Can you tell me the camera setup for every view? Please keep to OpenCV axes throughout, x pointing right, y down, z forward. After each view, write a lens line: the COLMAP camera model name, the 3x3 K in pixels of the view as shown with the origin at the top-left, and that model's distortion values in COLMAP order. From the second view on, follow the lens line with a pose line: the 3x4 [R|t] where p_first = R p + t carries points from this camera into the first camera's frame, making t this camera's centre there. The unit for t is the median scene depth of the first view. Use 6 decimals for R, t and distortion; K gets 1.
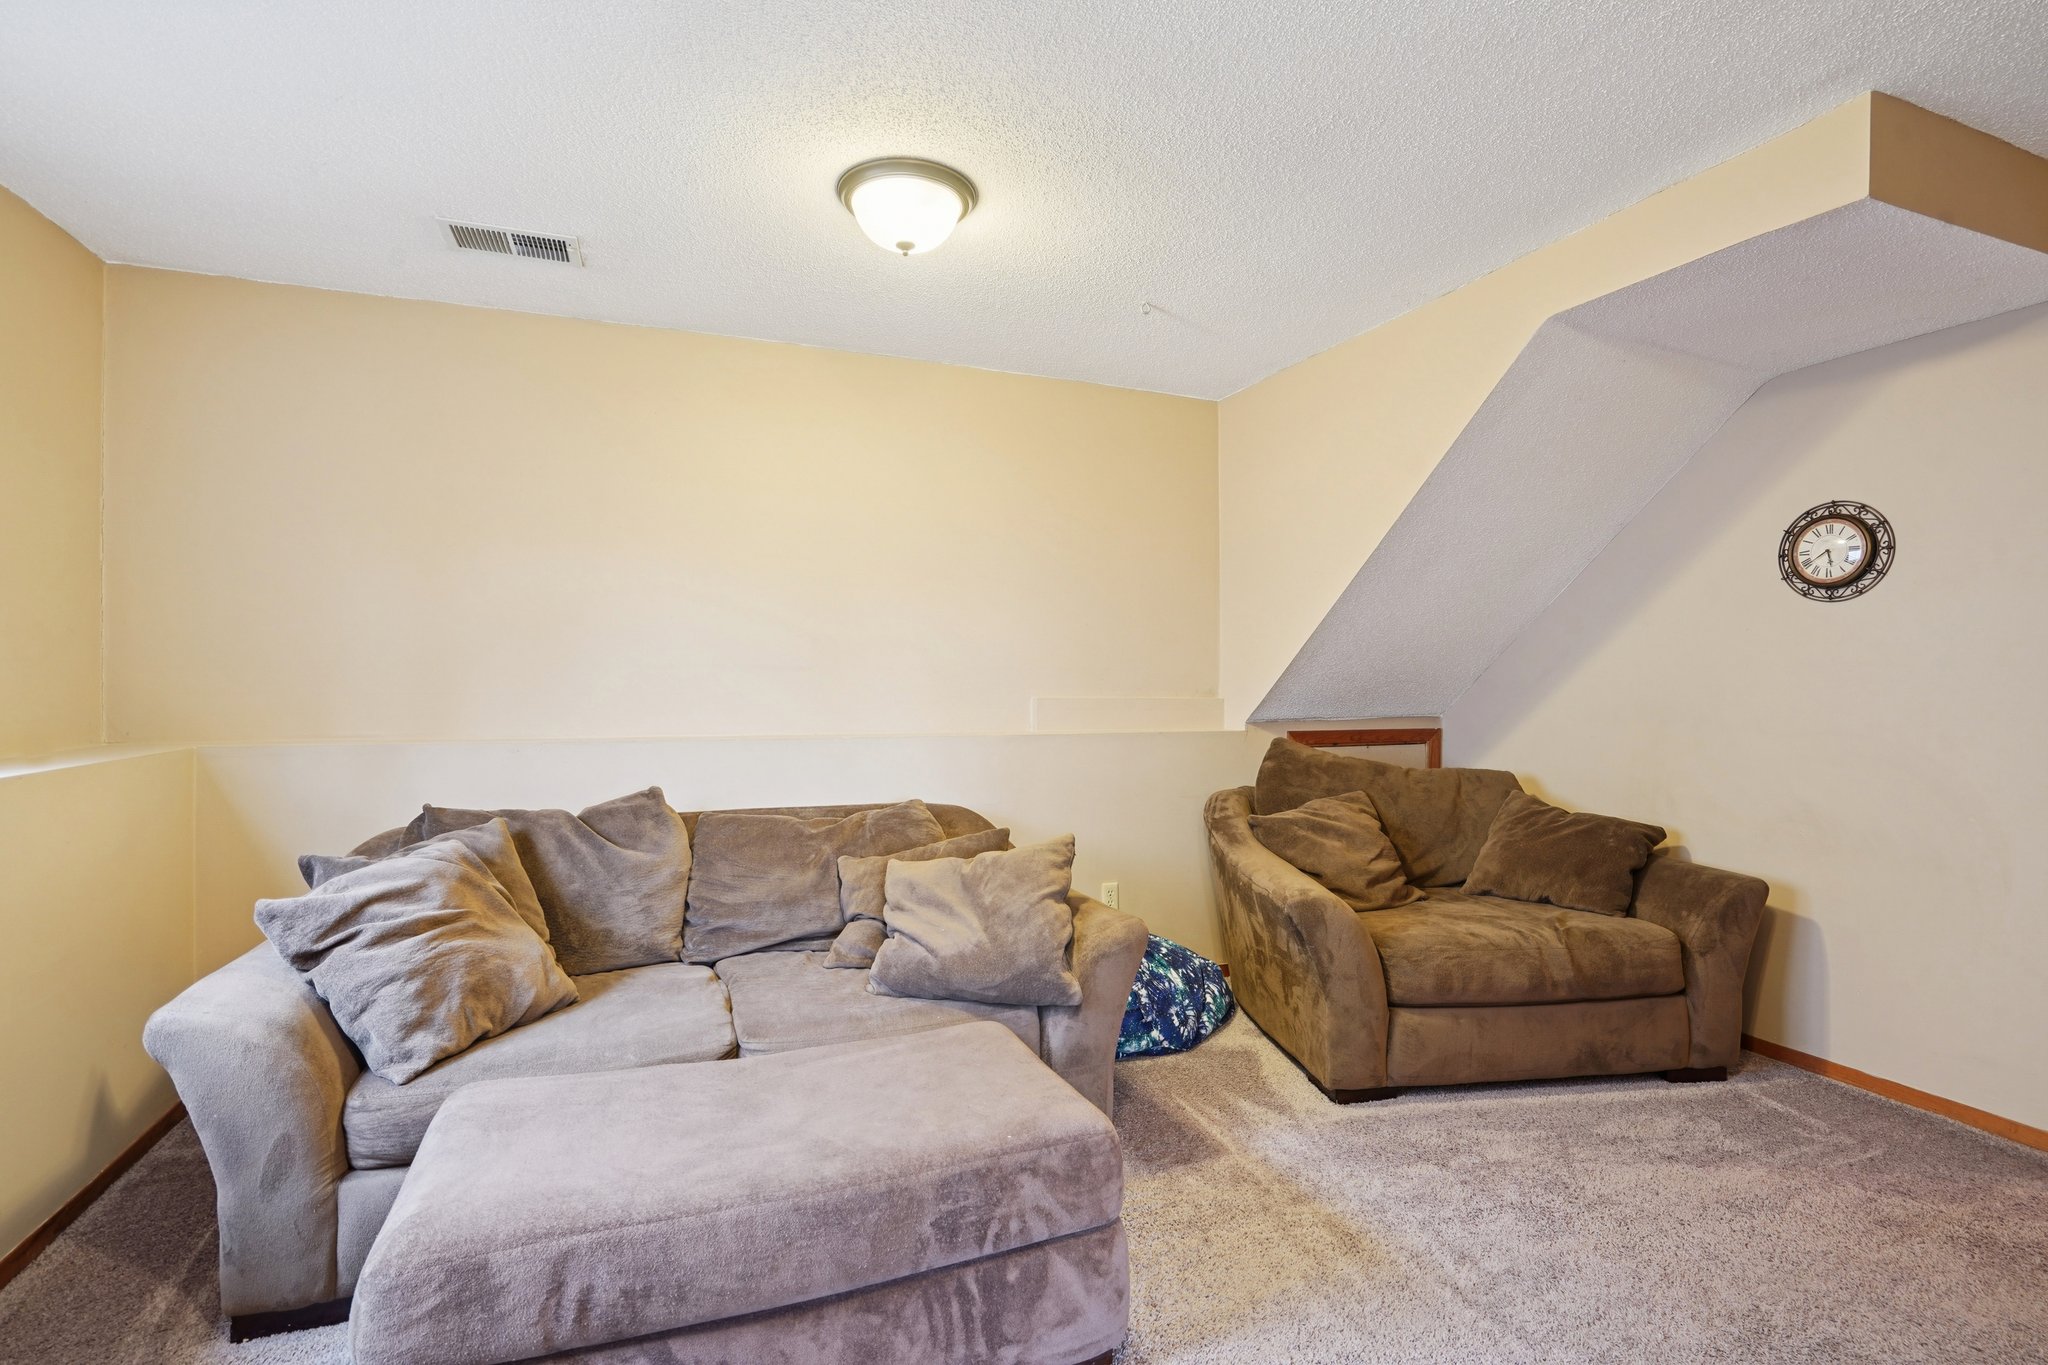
lens RADIAL K [[946.9, 0, 1030.3], [0, 946.9, 674.8], [0, 0, 1]] dist [-0.003463, 0.000714]
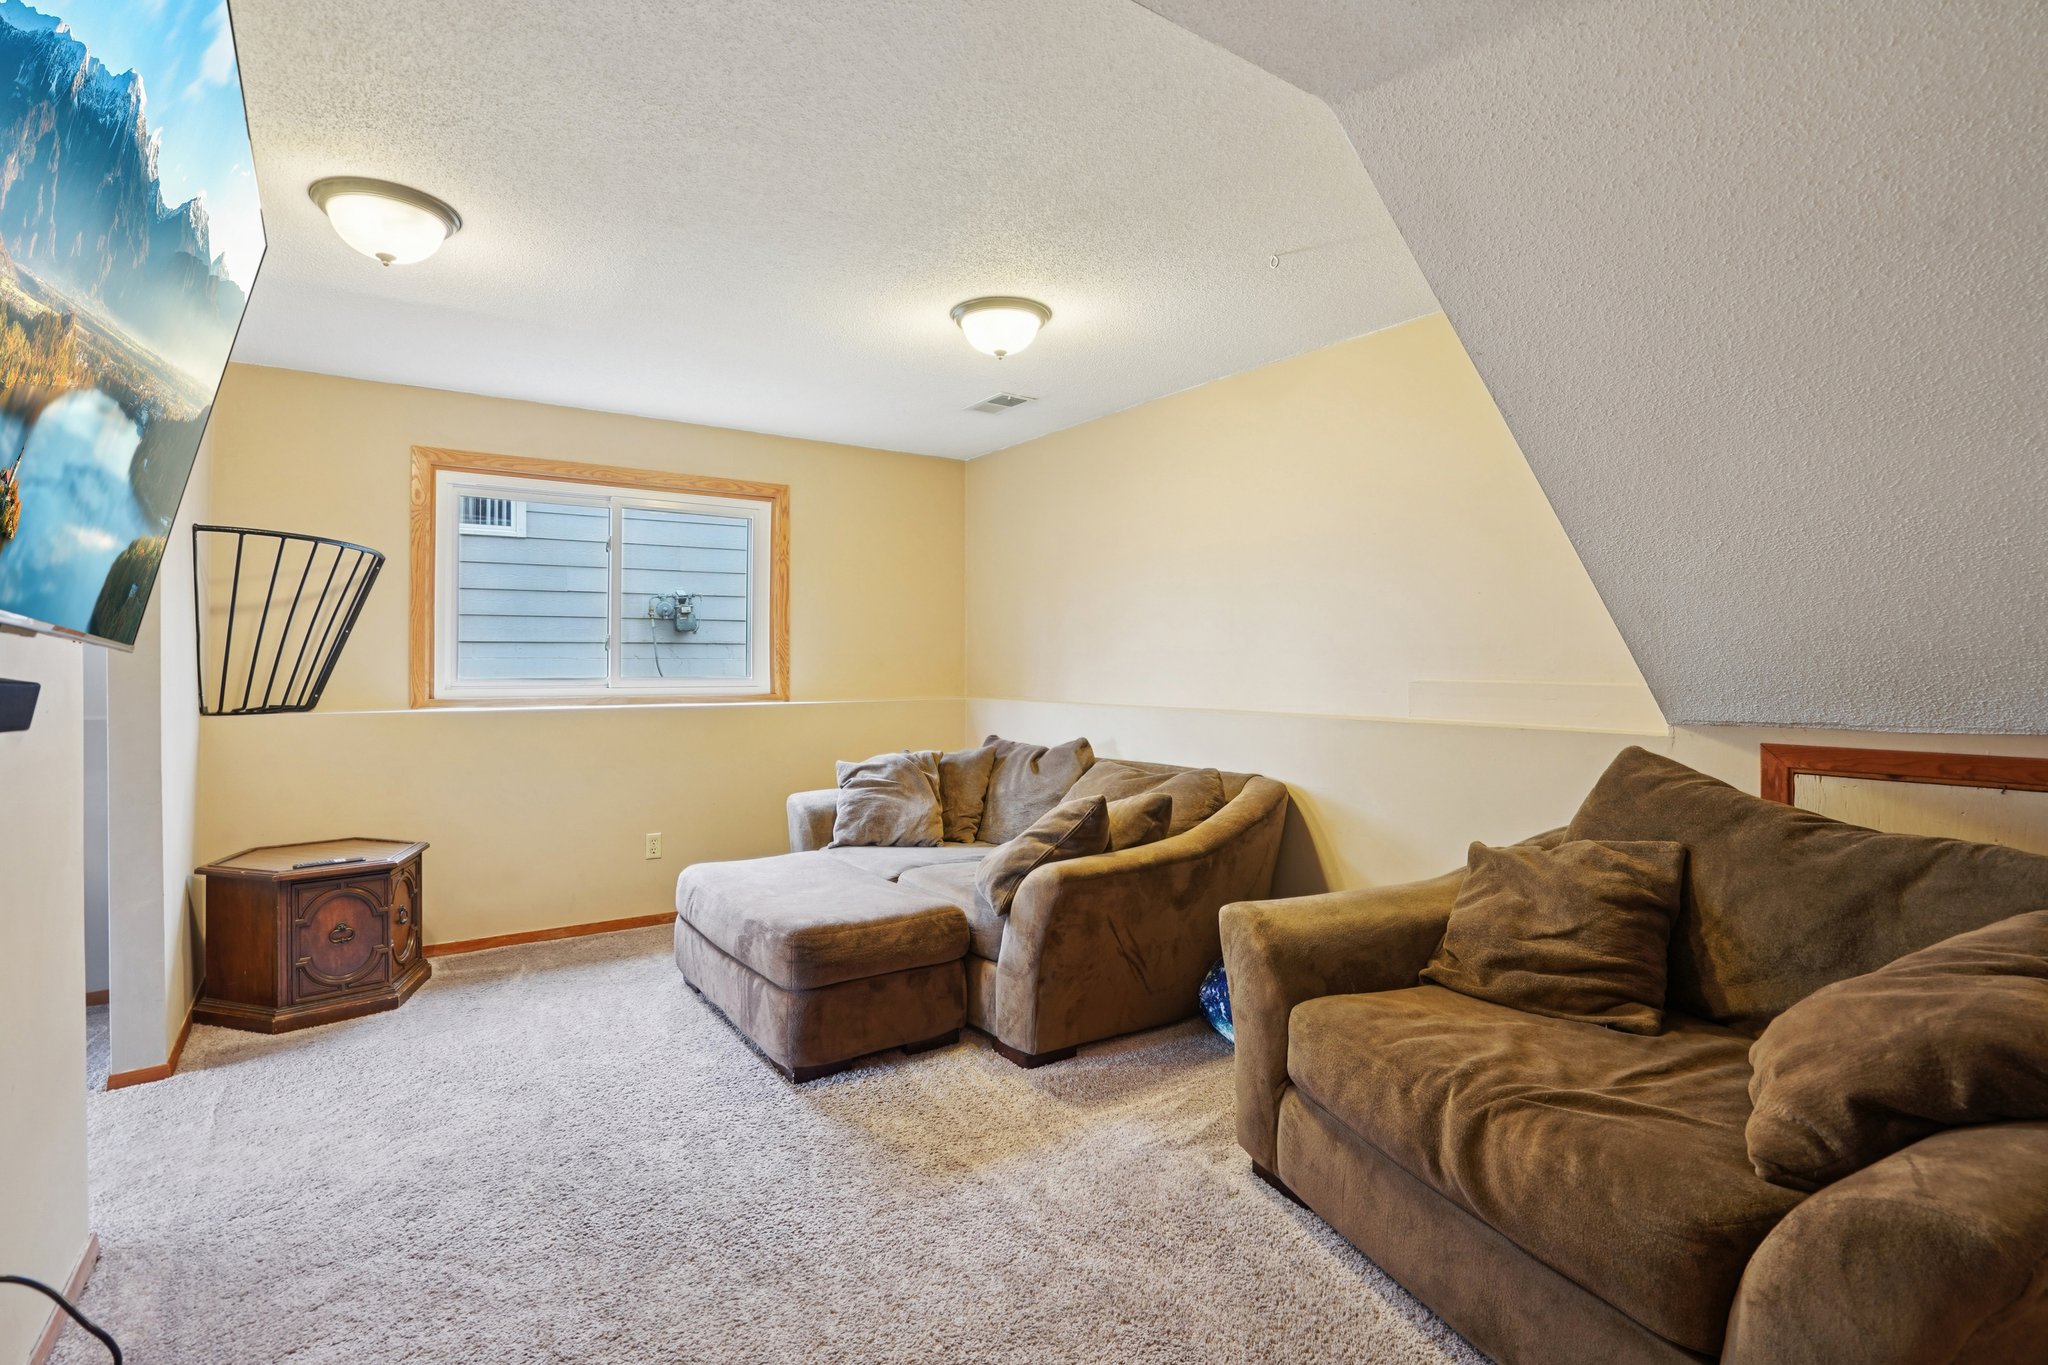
lens RADIAL K [[946.9, 0, 1031.4], [0, 946.9, 685.4], [0, 0, 1]] dist [-0.003463, 0.000714]
pose [[0.266144, 0.004972, -0.963921, 1.352229], [-0.004618, 0.999982, 0.003883, 0.043644], [0.963922, 0.003418, 0.266162, 0.765404]]
